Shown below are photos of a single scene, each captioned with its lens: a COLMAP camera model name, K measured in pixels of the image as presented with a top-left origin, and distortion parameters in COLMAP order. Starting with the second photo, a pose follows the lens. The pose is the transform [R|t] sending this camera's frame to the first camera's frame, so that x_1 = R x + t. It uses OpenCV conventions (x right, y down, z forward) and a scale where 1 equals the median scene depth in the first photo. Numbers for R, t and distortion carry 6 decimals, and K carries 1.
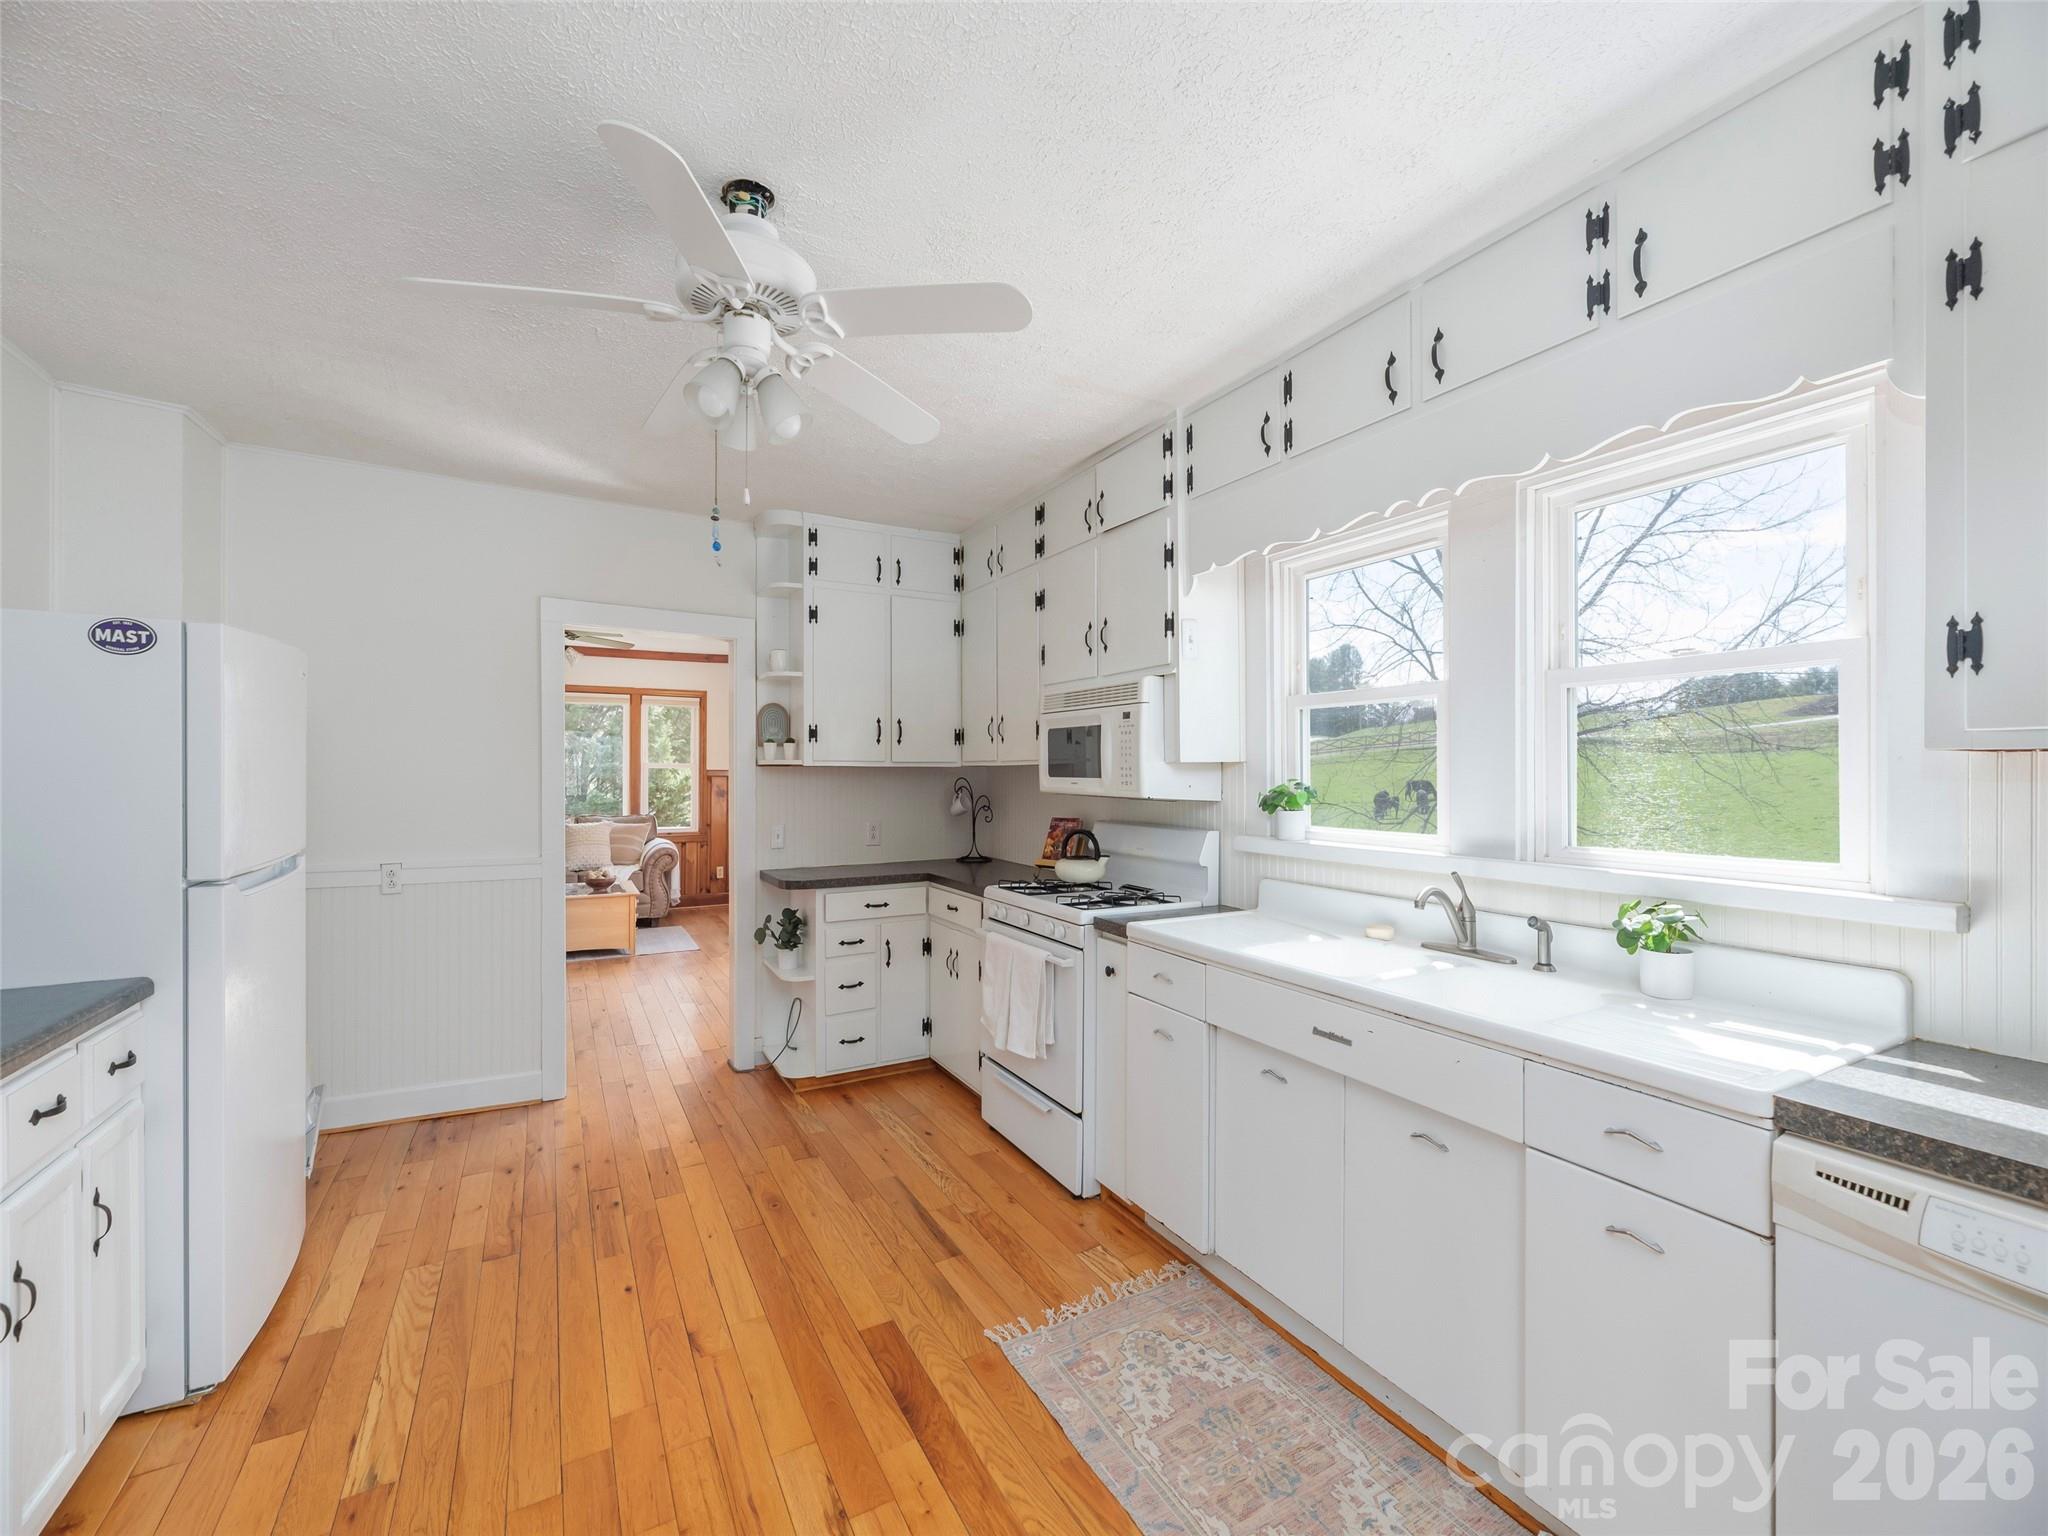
lens RADIAL K [[838.3, 0, 1019.1], [0, 838.3, 769.3], [0, 0, 1]] dist [-0.006019, 0.001165]
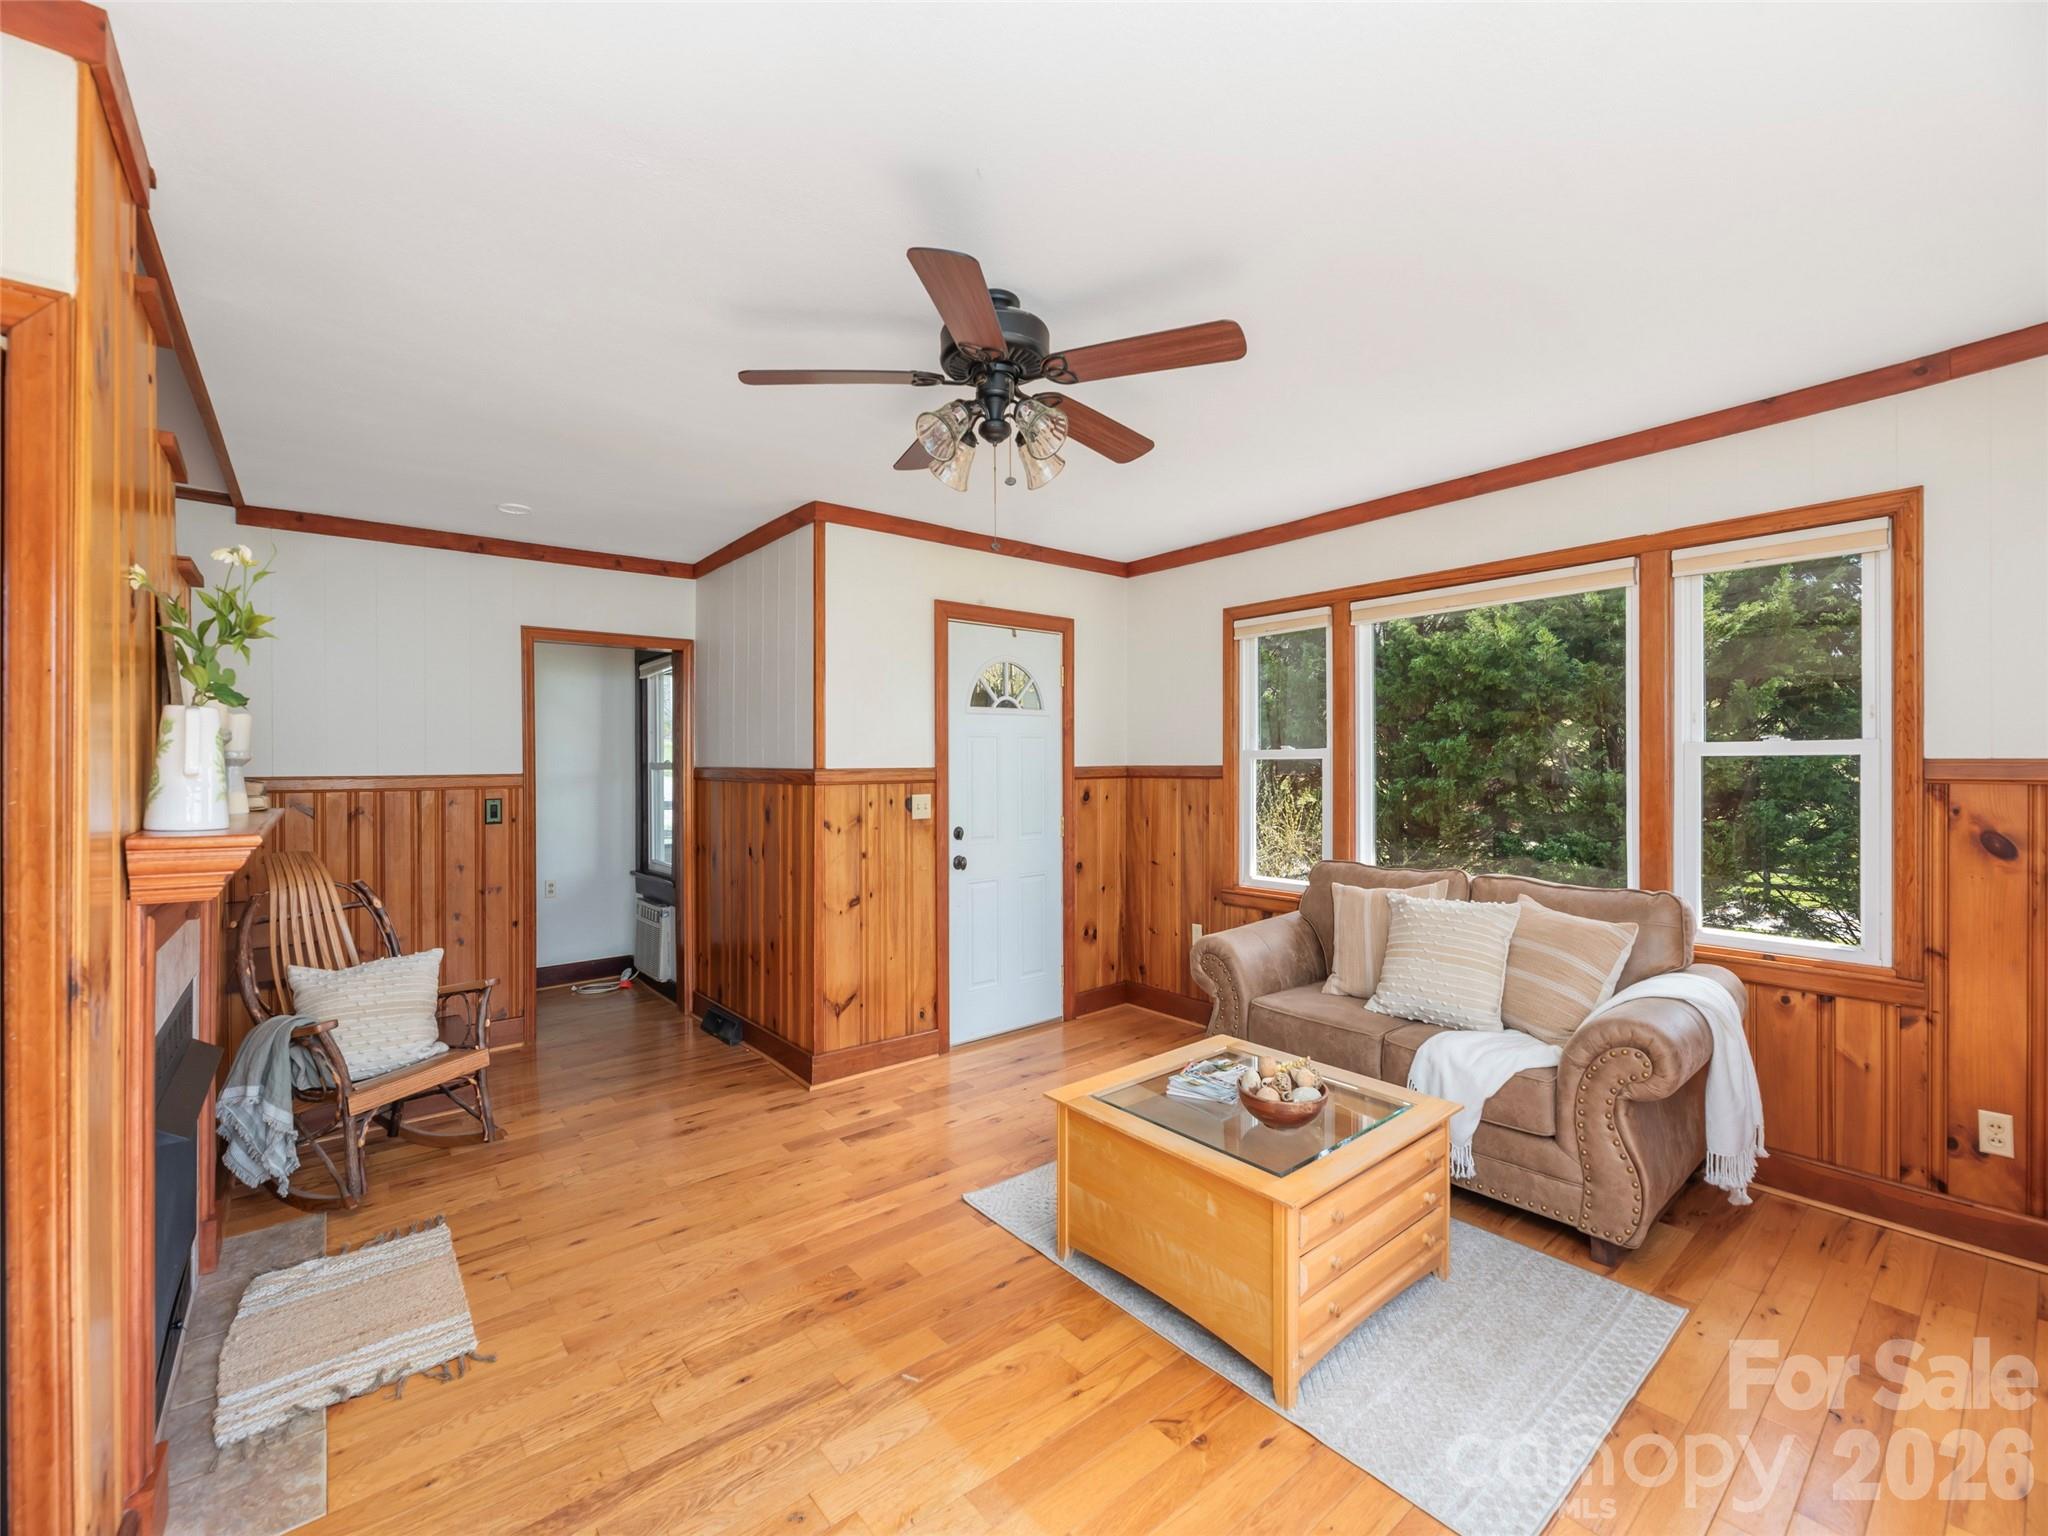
lens RADIAL K [[838.3, 0, 1042.9], [0, 838.3, 769.5], [0, 0, 1]] dist [-0.006019, 0.001165]
pose [[0.174048, -0.003972, -0.984729, -0.341934], [0.012732, 0.999917, -0.001783, 0.002638], [0.984655, -0.012228, 0.174084, 1.555206]]
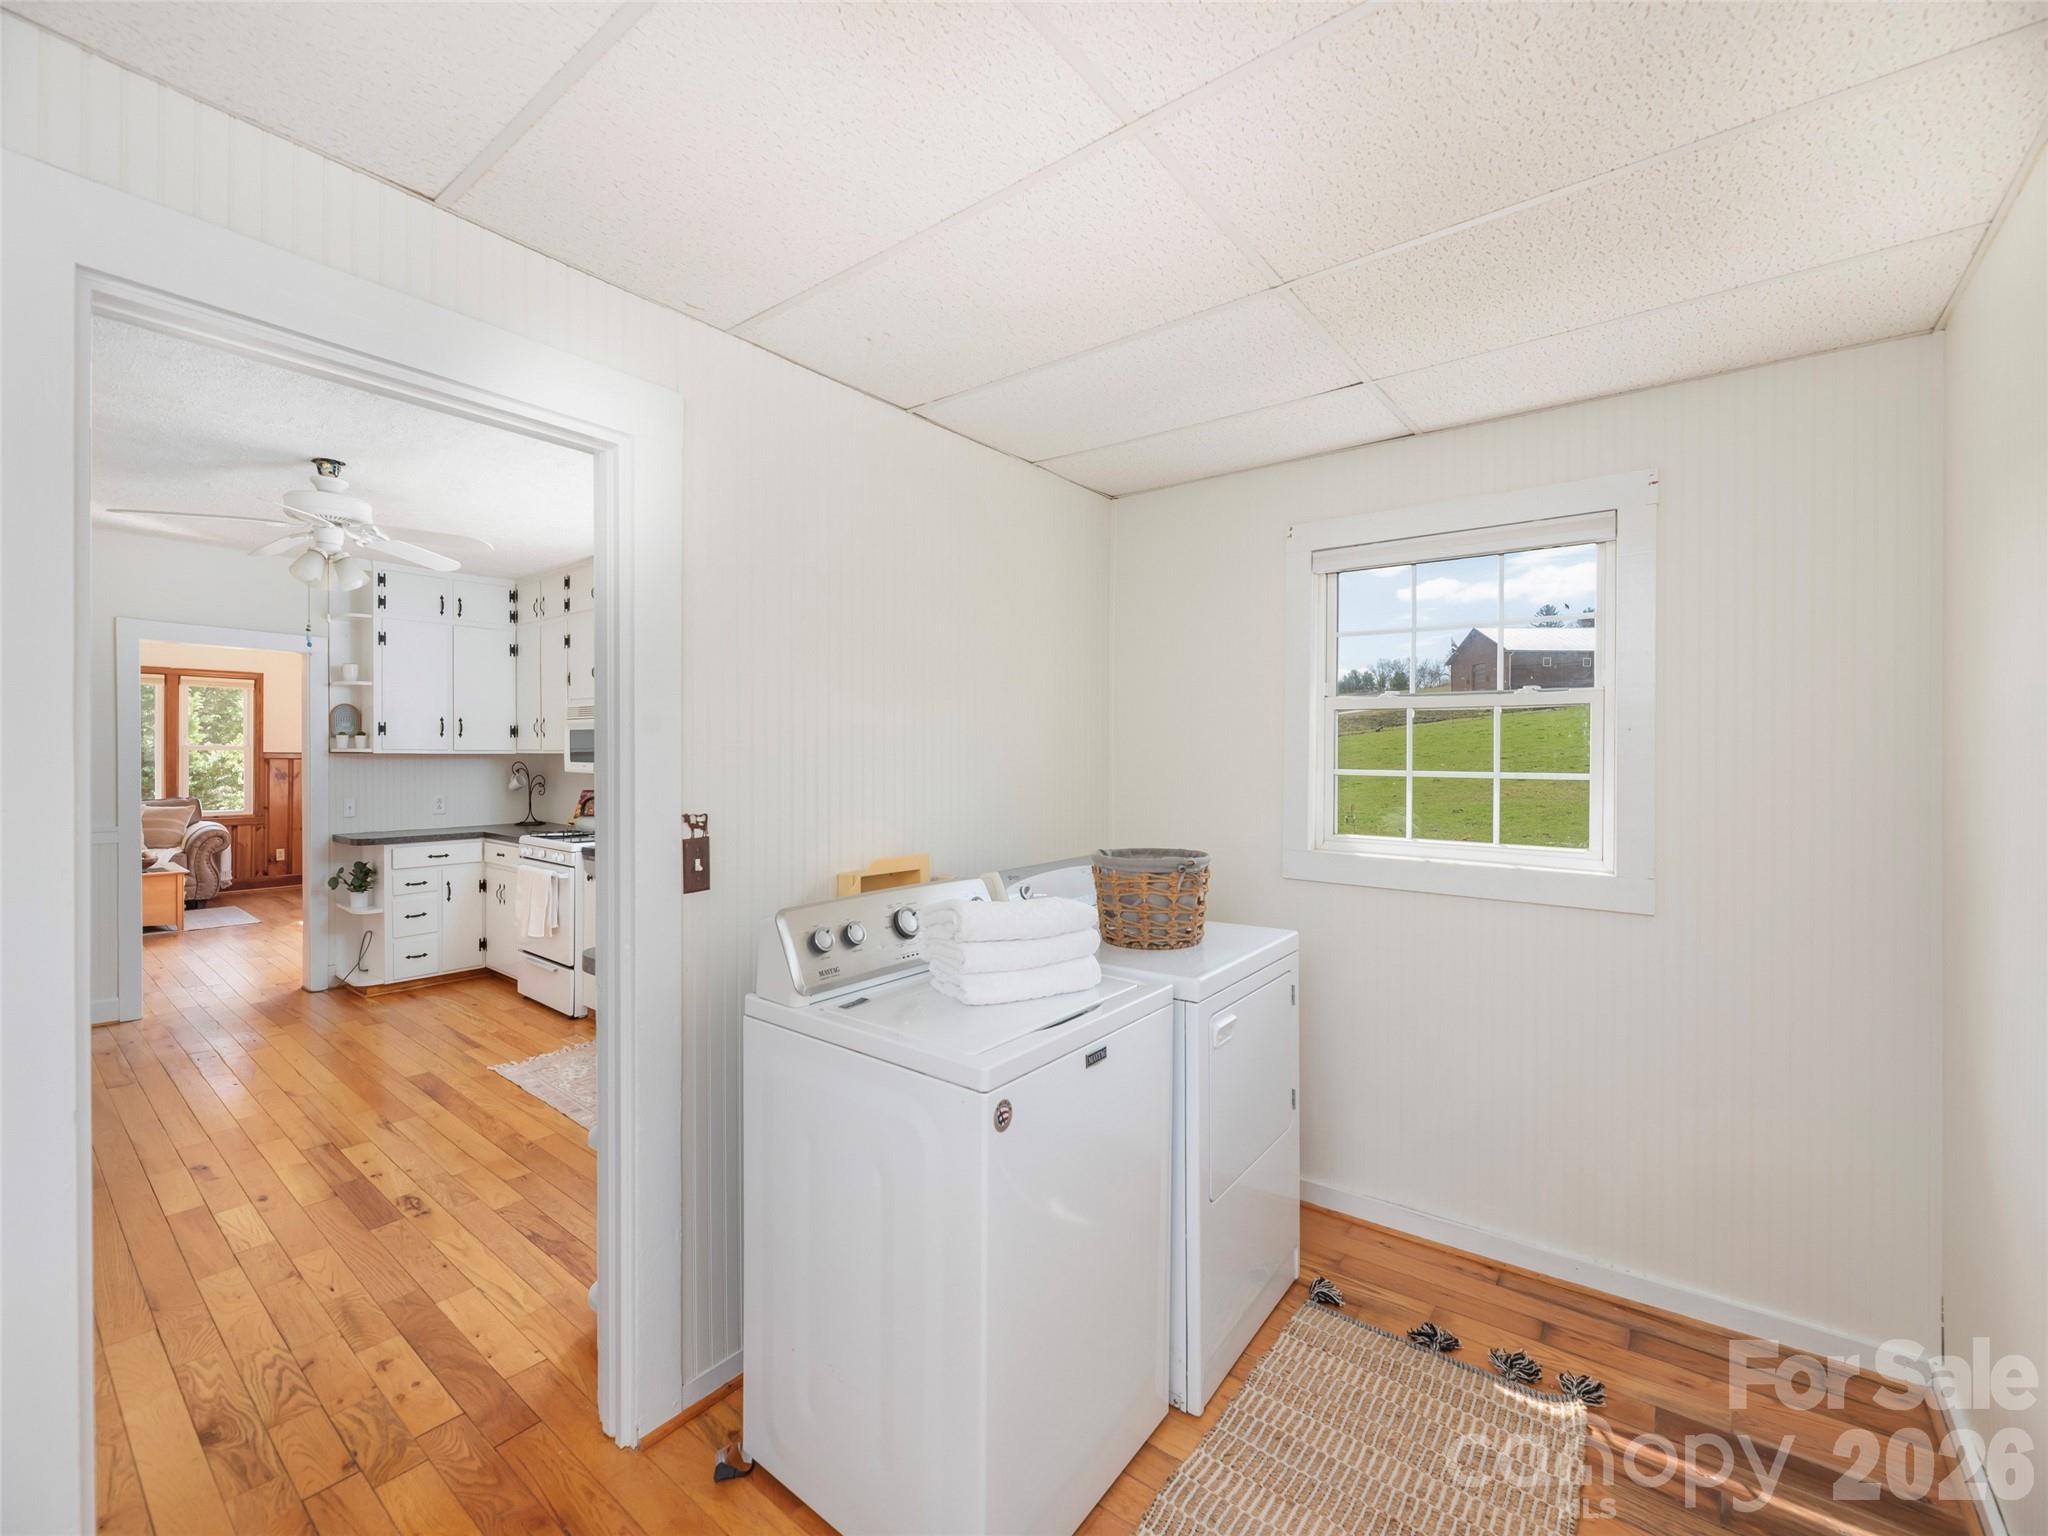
lens RADIAL K [[838.3, 0, 1011.1], [0, 838.3, 757.1], [0, 0, 1]] dist [-0.006019, 0.001165]
pose [[0.925534, 0.001301, 0.378662, 0.189549], [-0.004662, 0.999957, 0.007959, -0.014346], [-0.378635, -0.009131, 0.925501, -0.650771]]
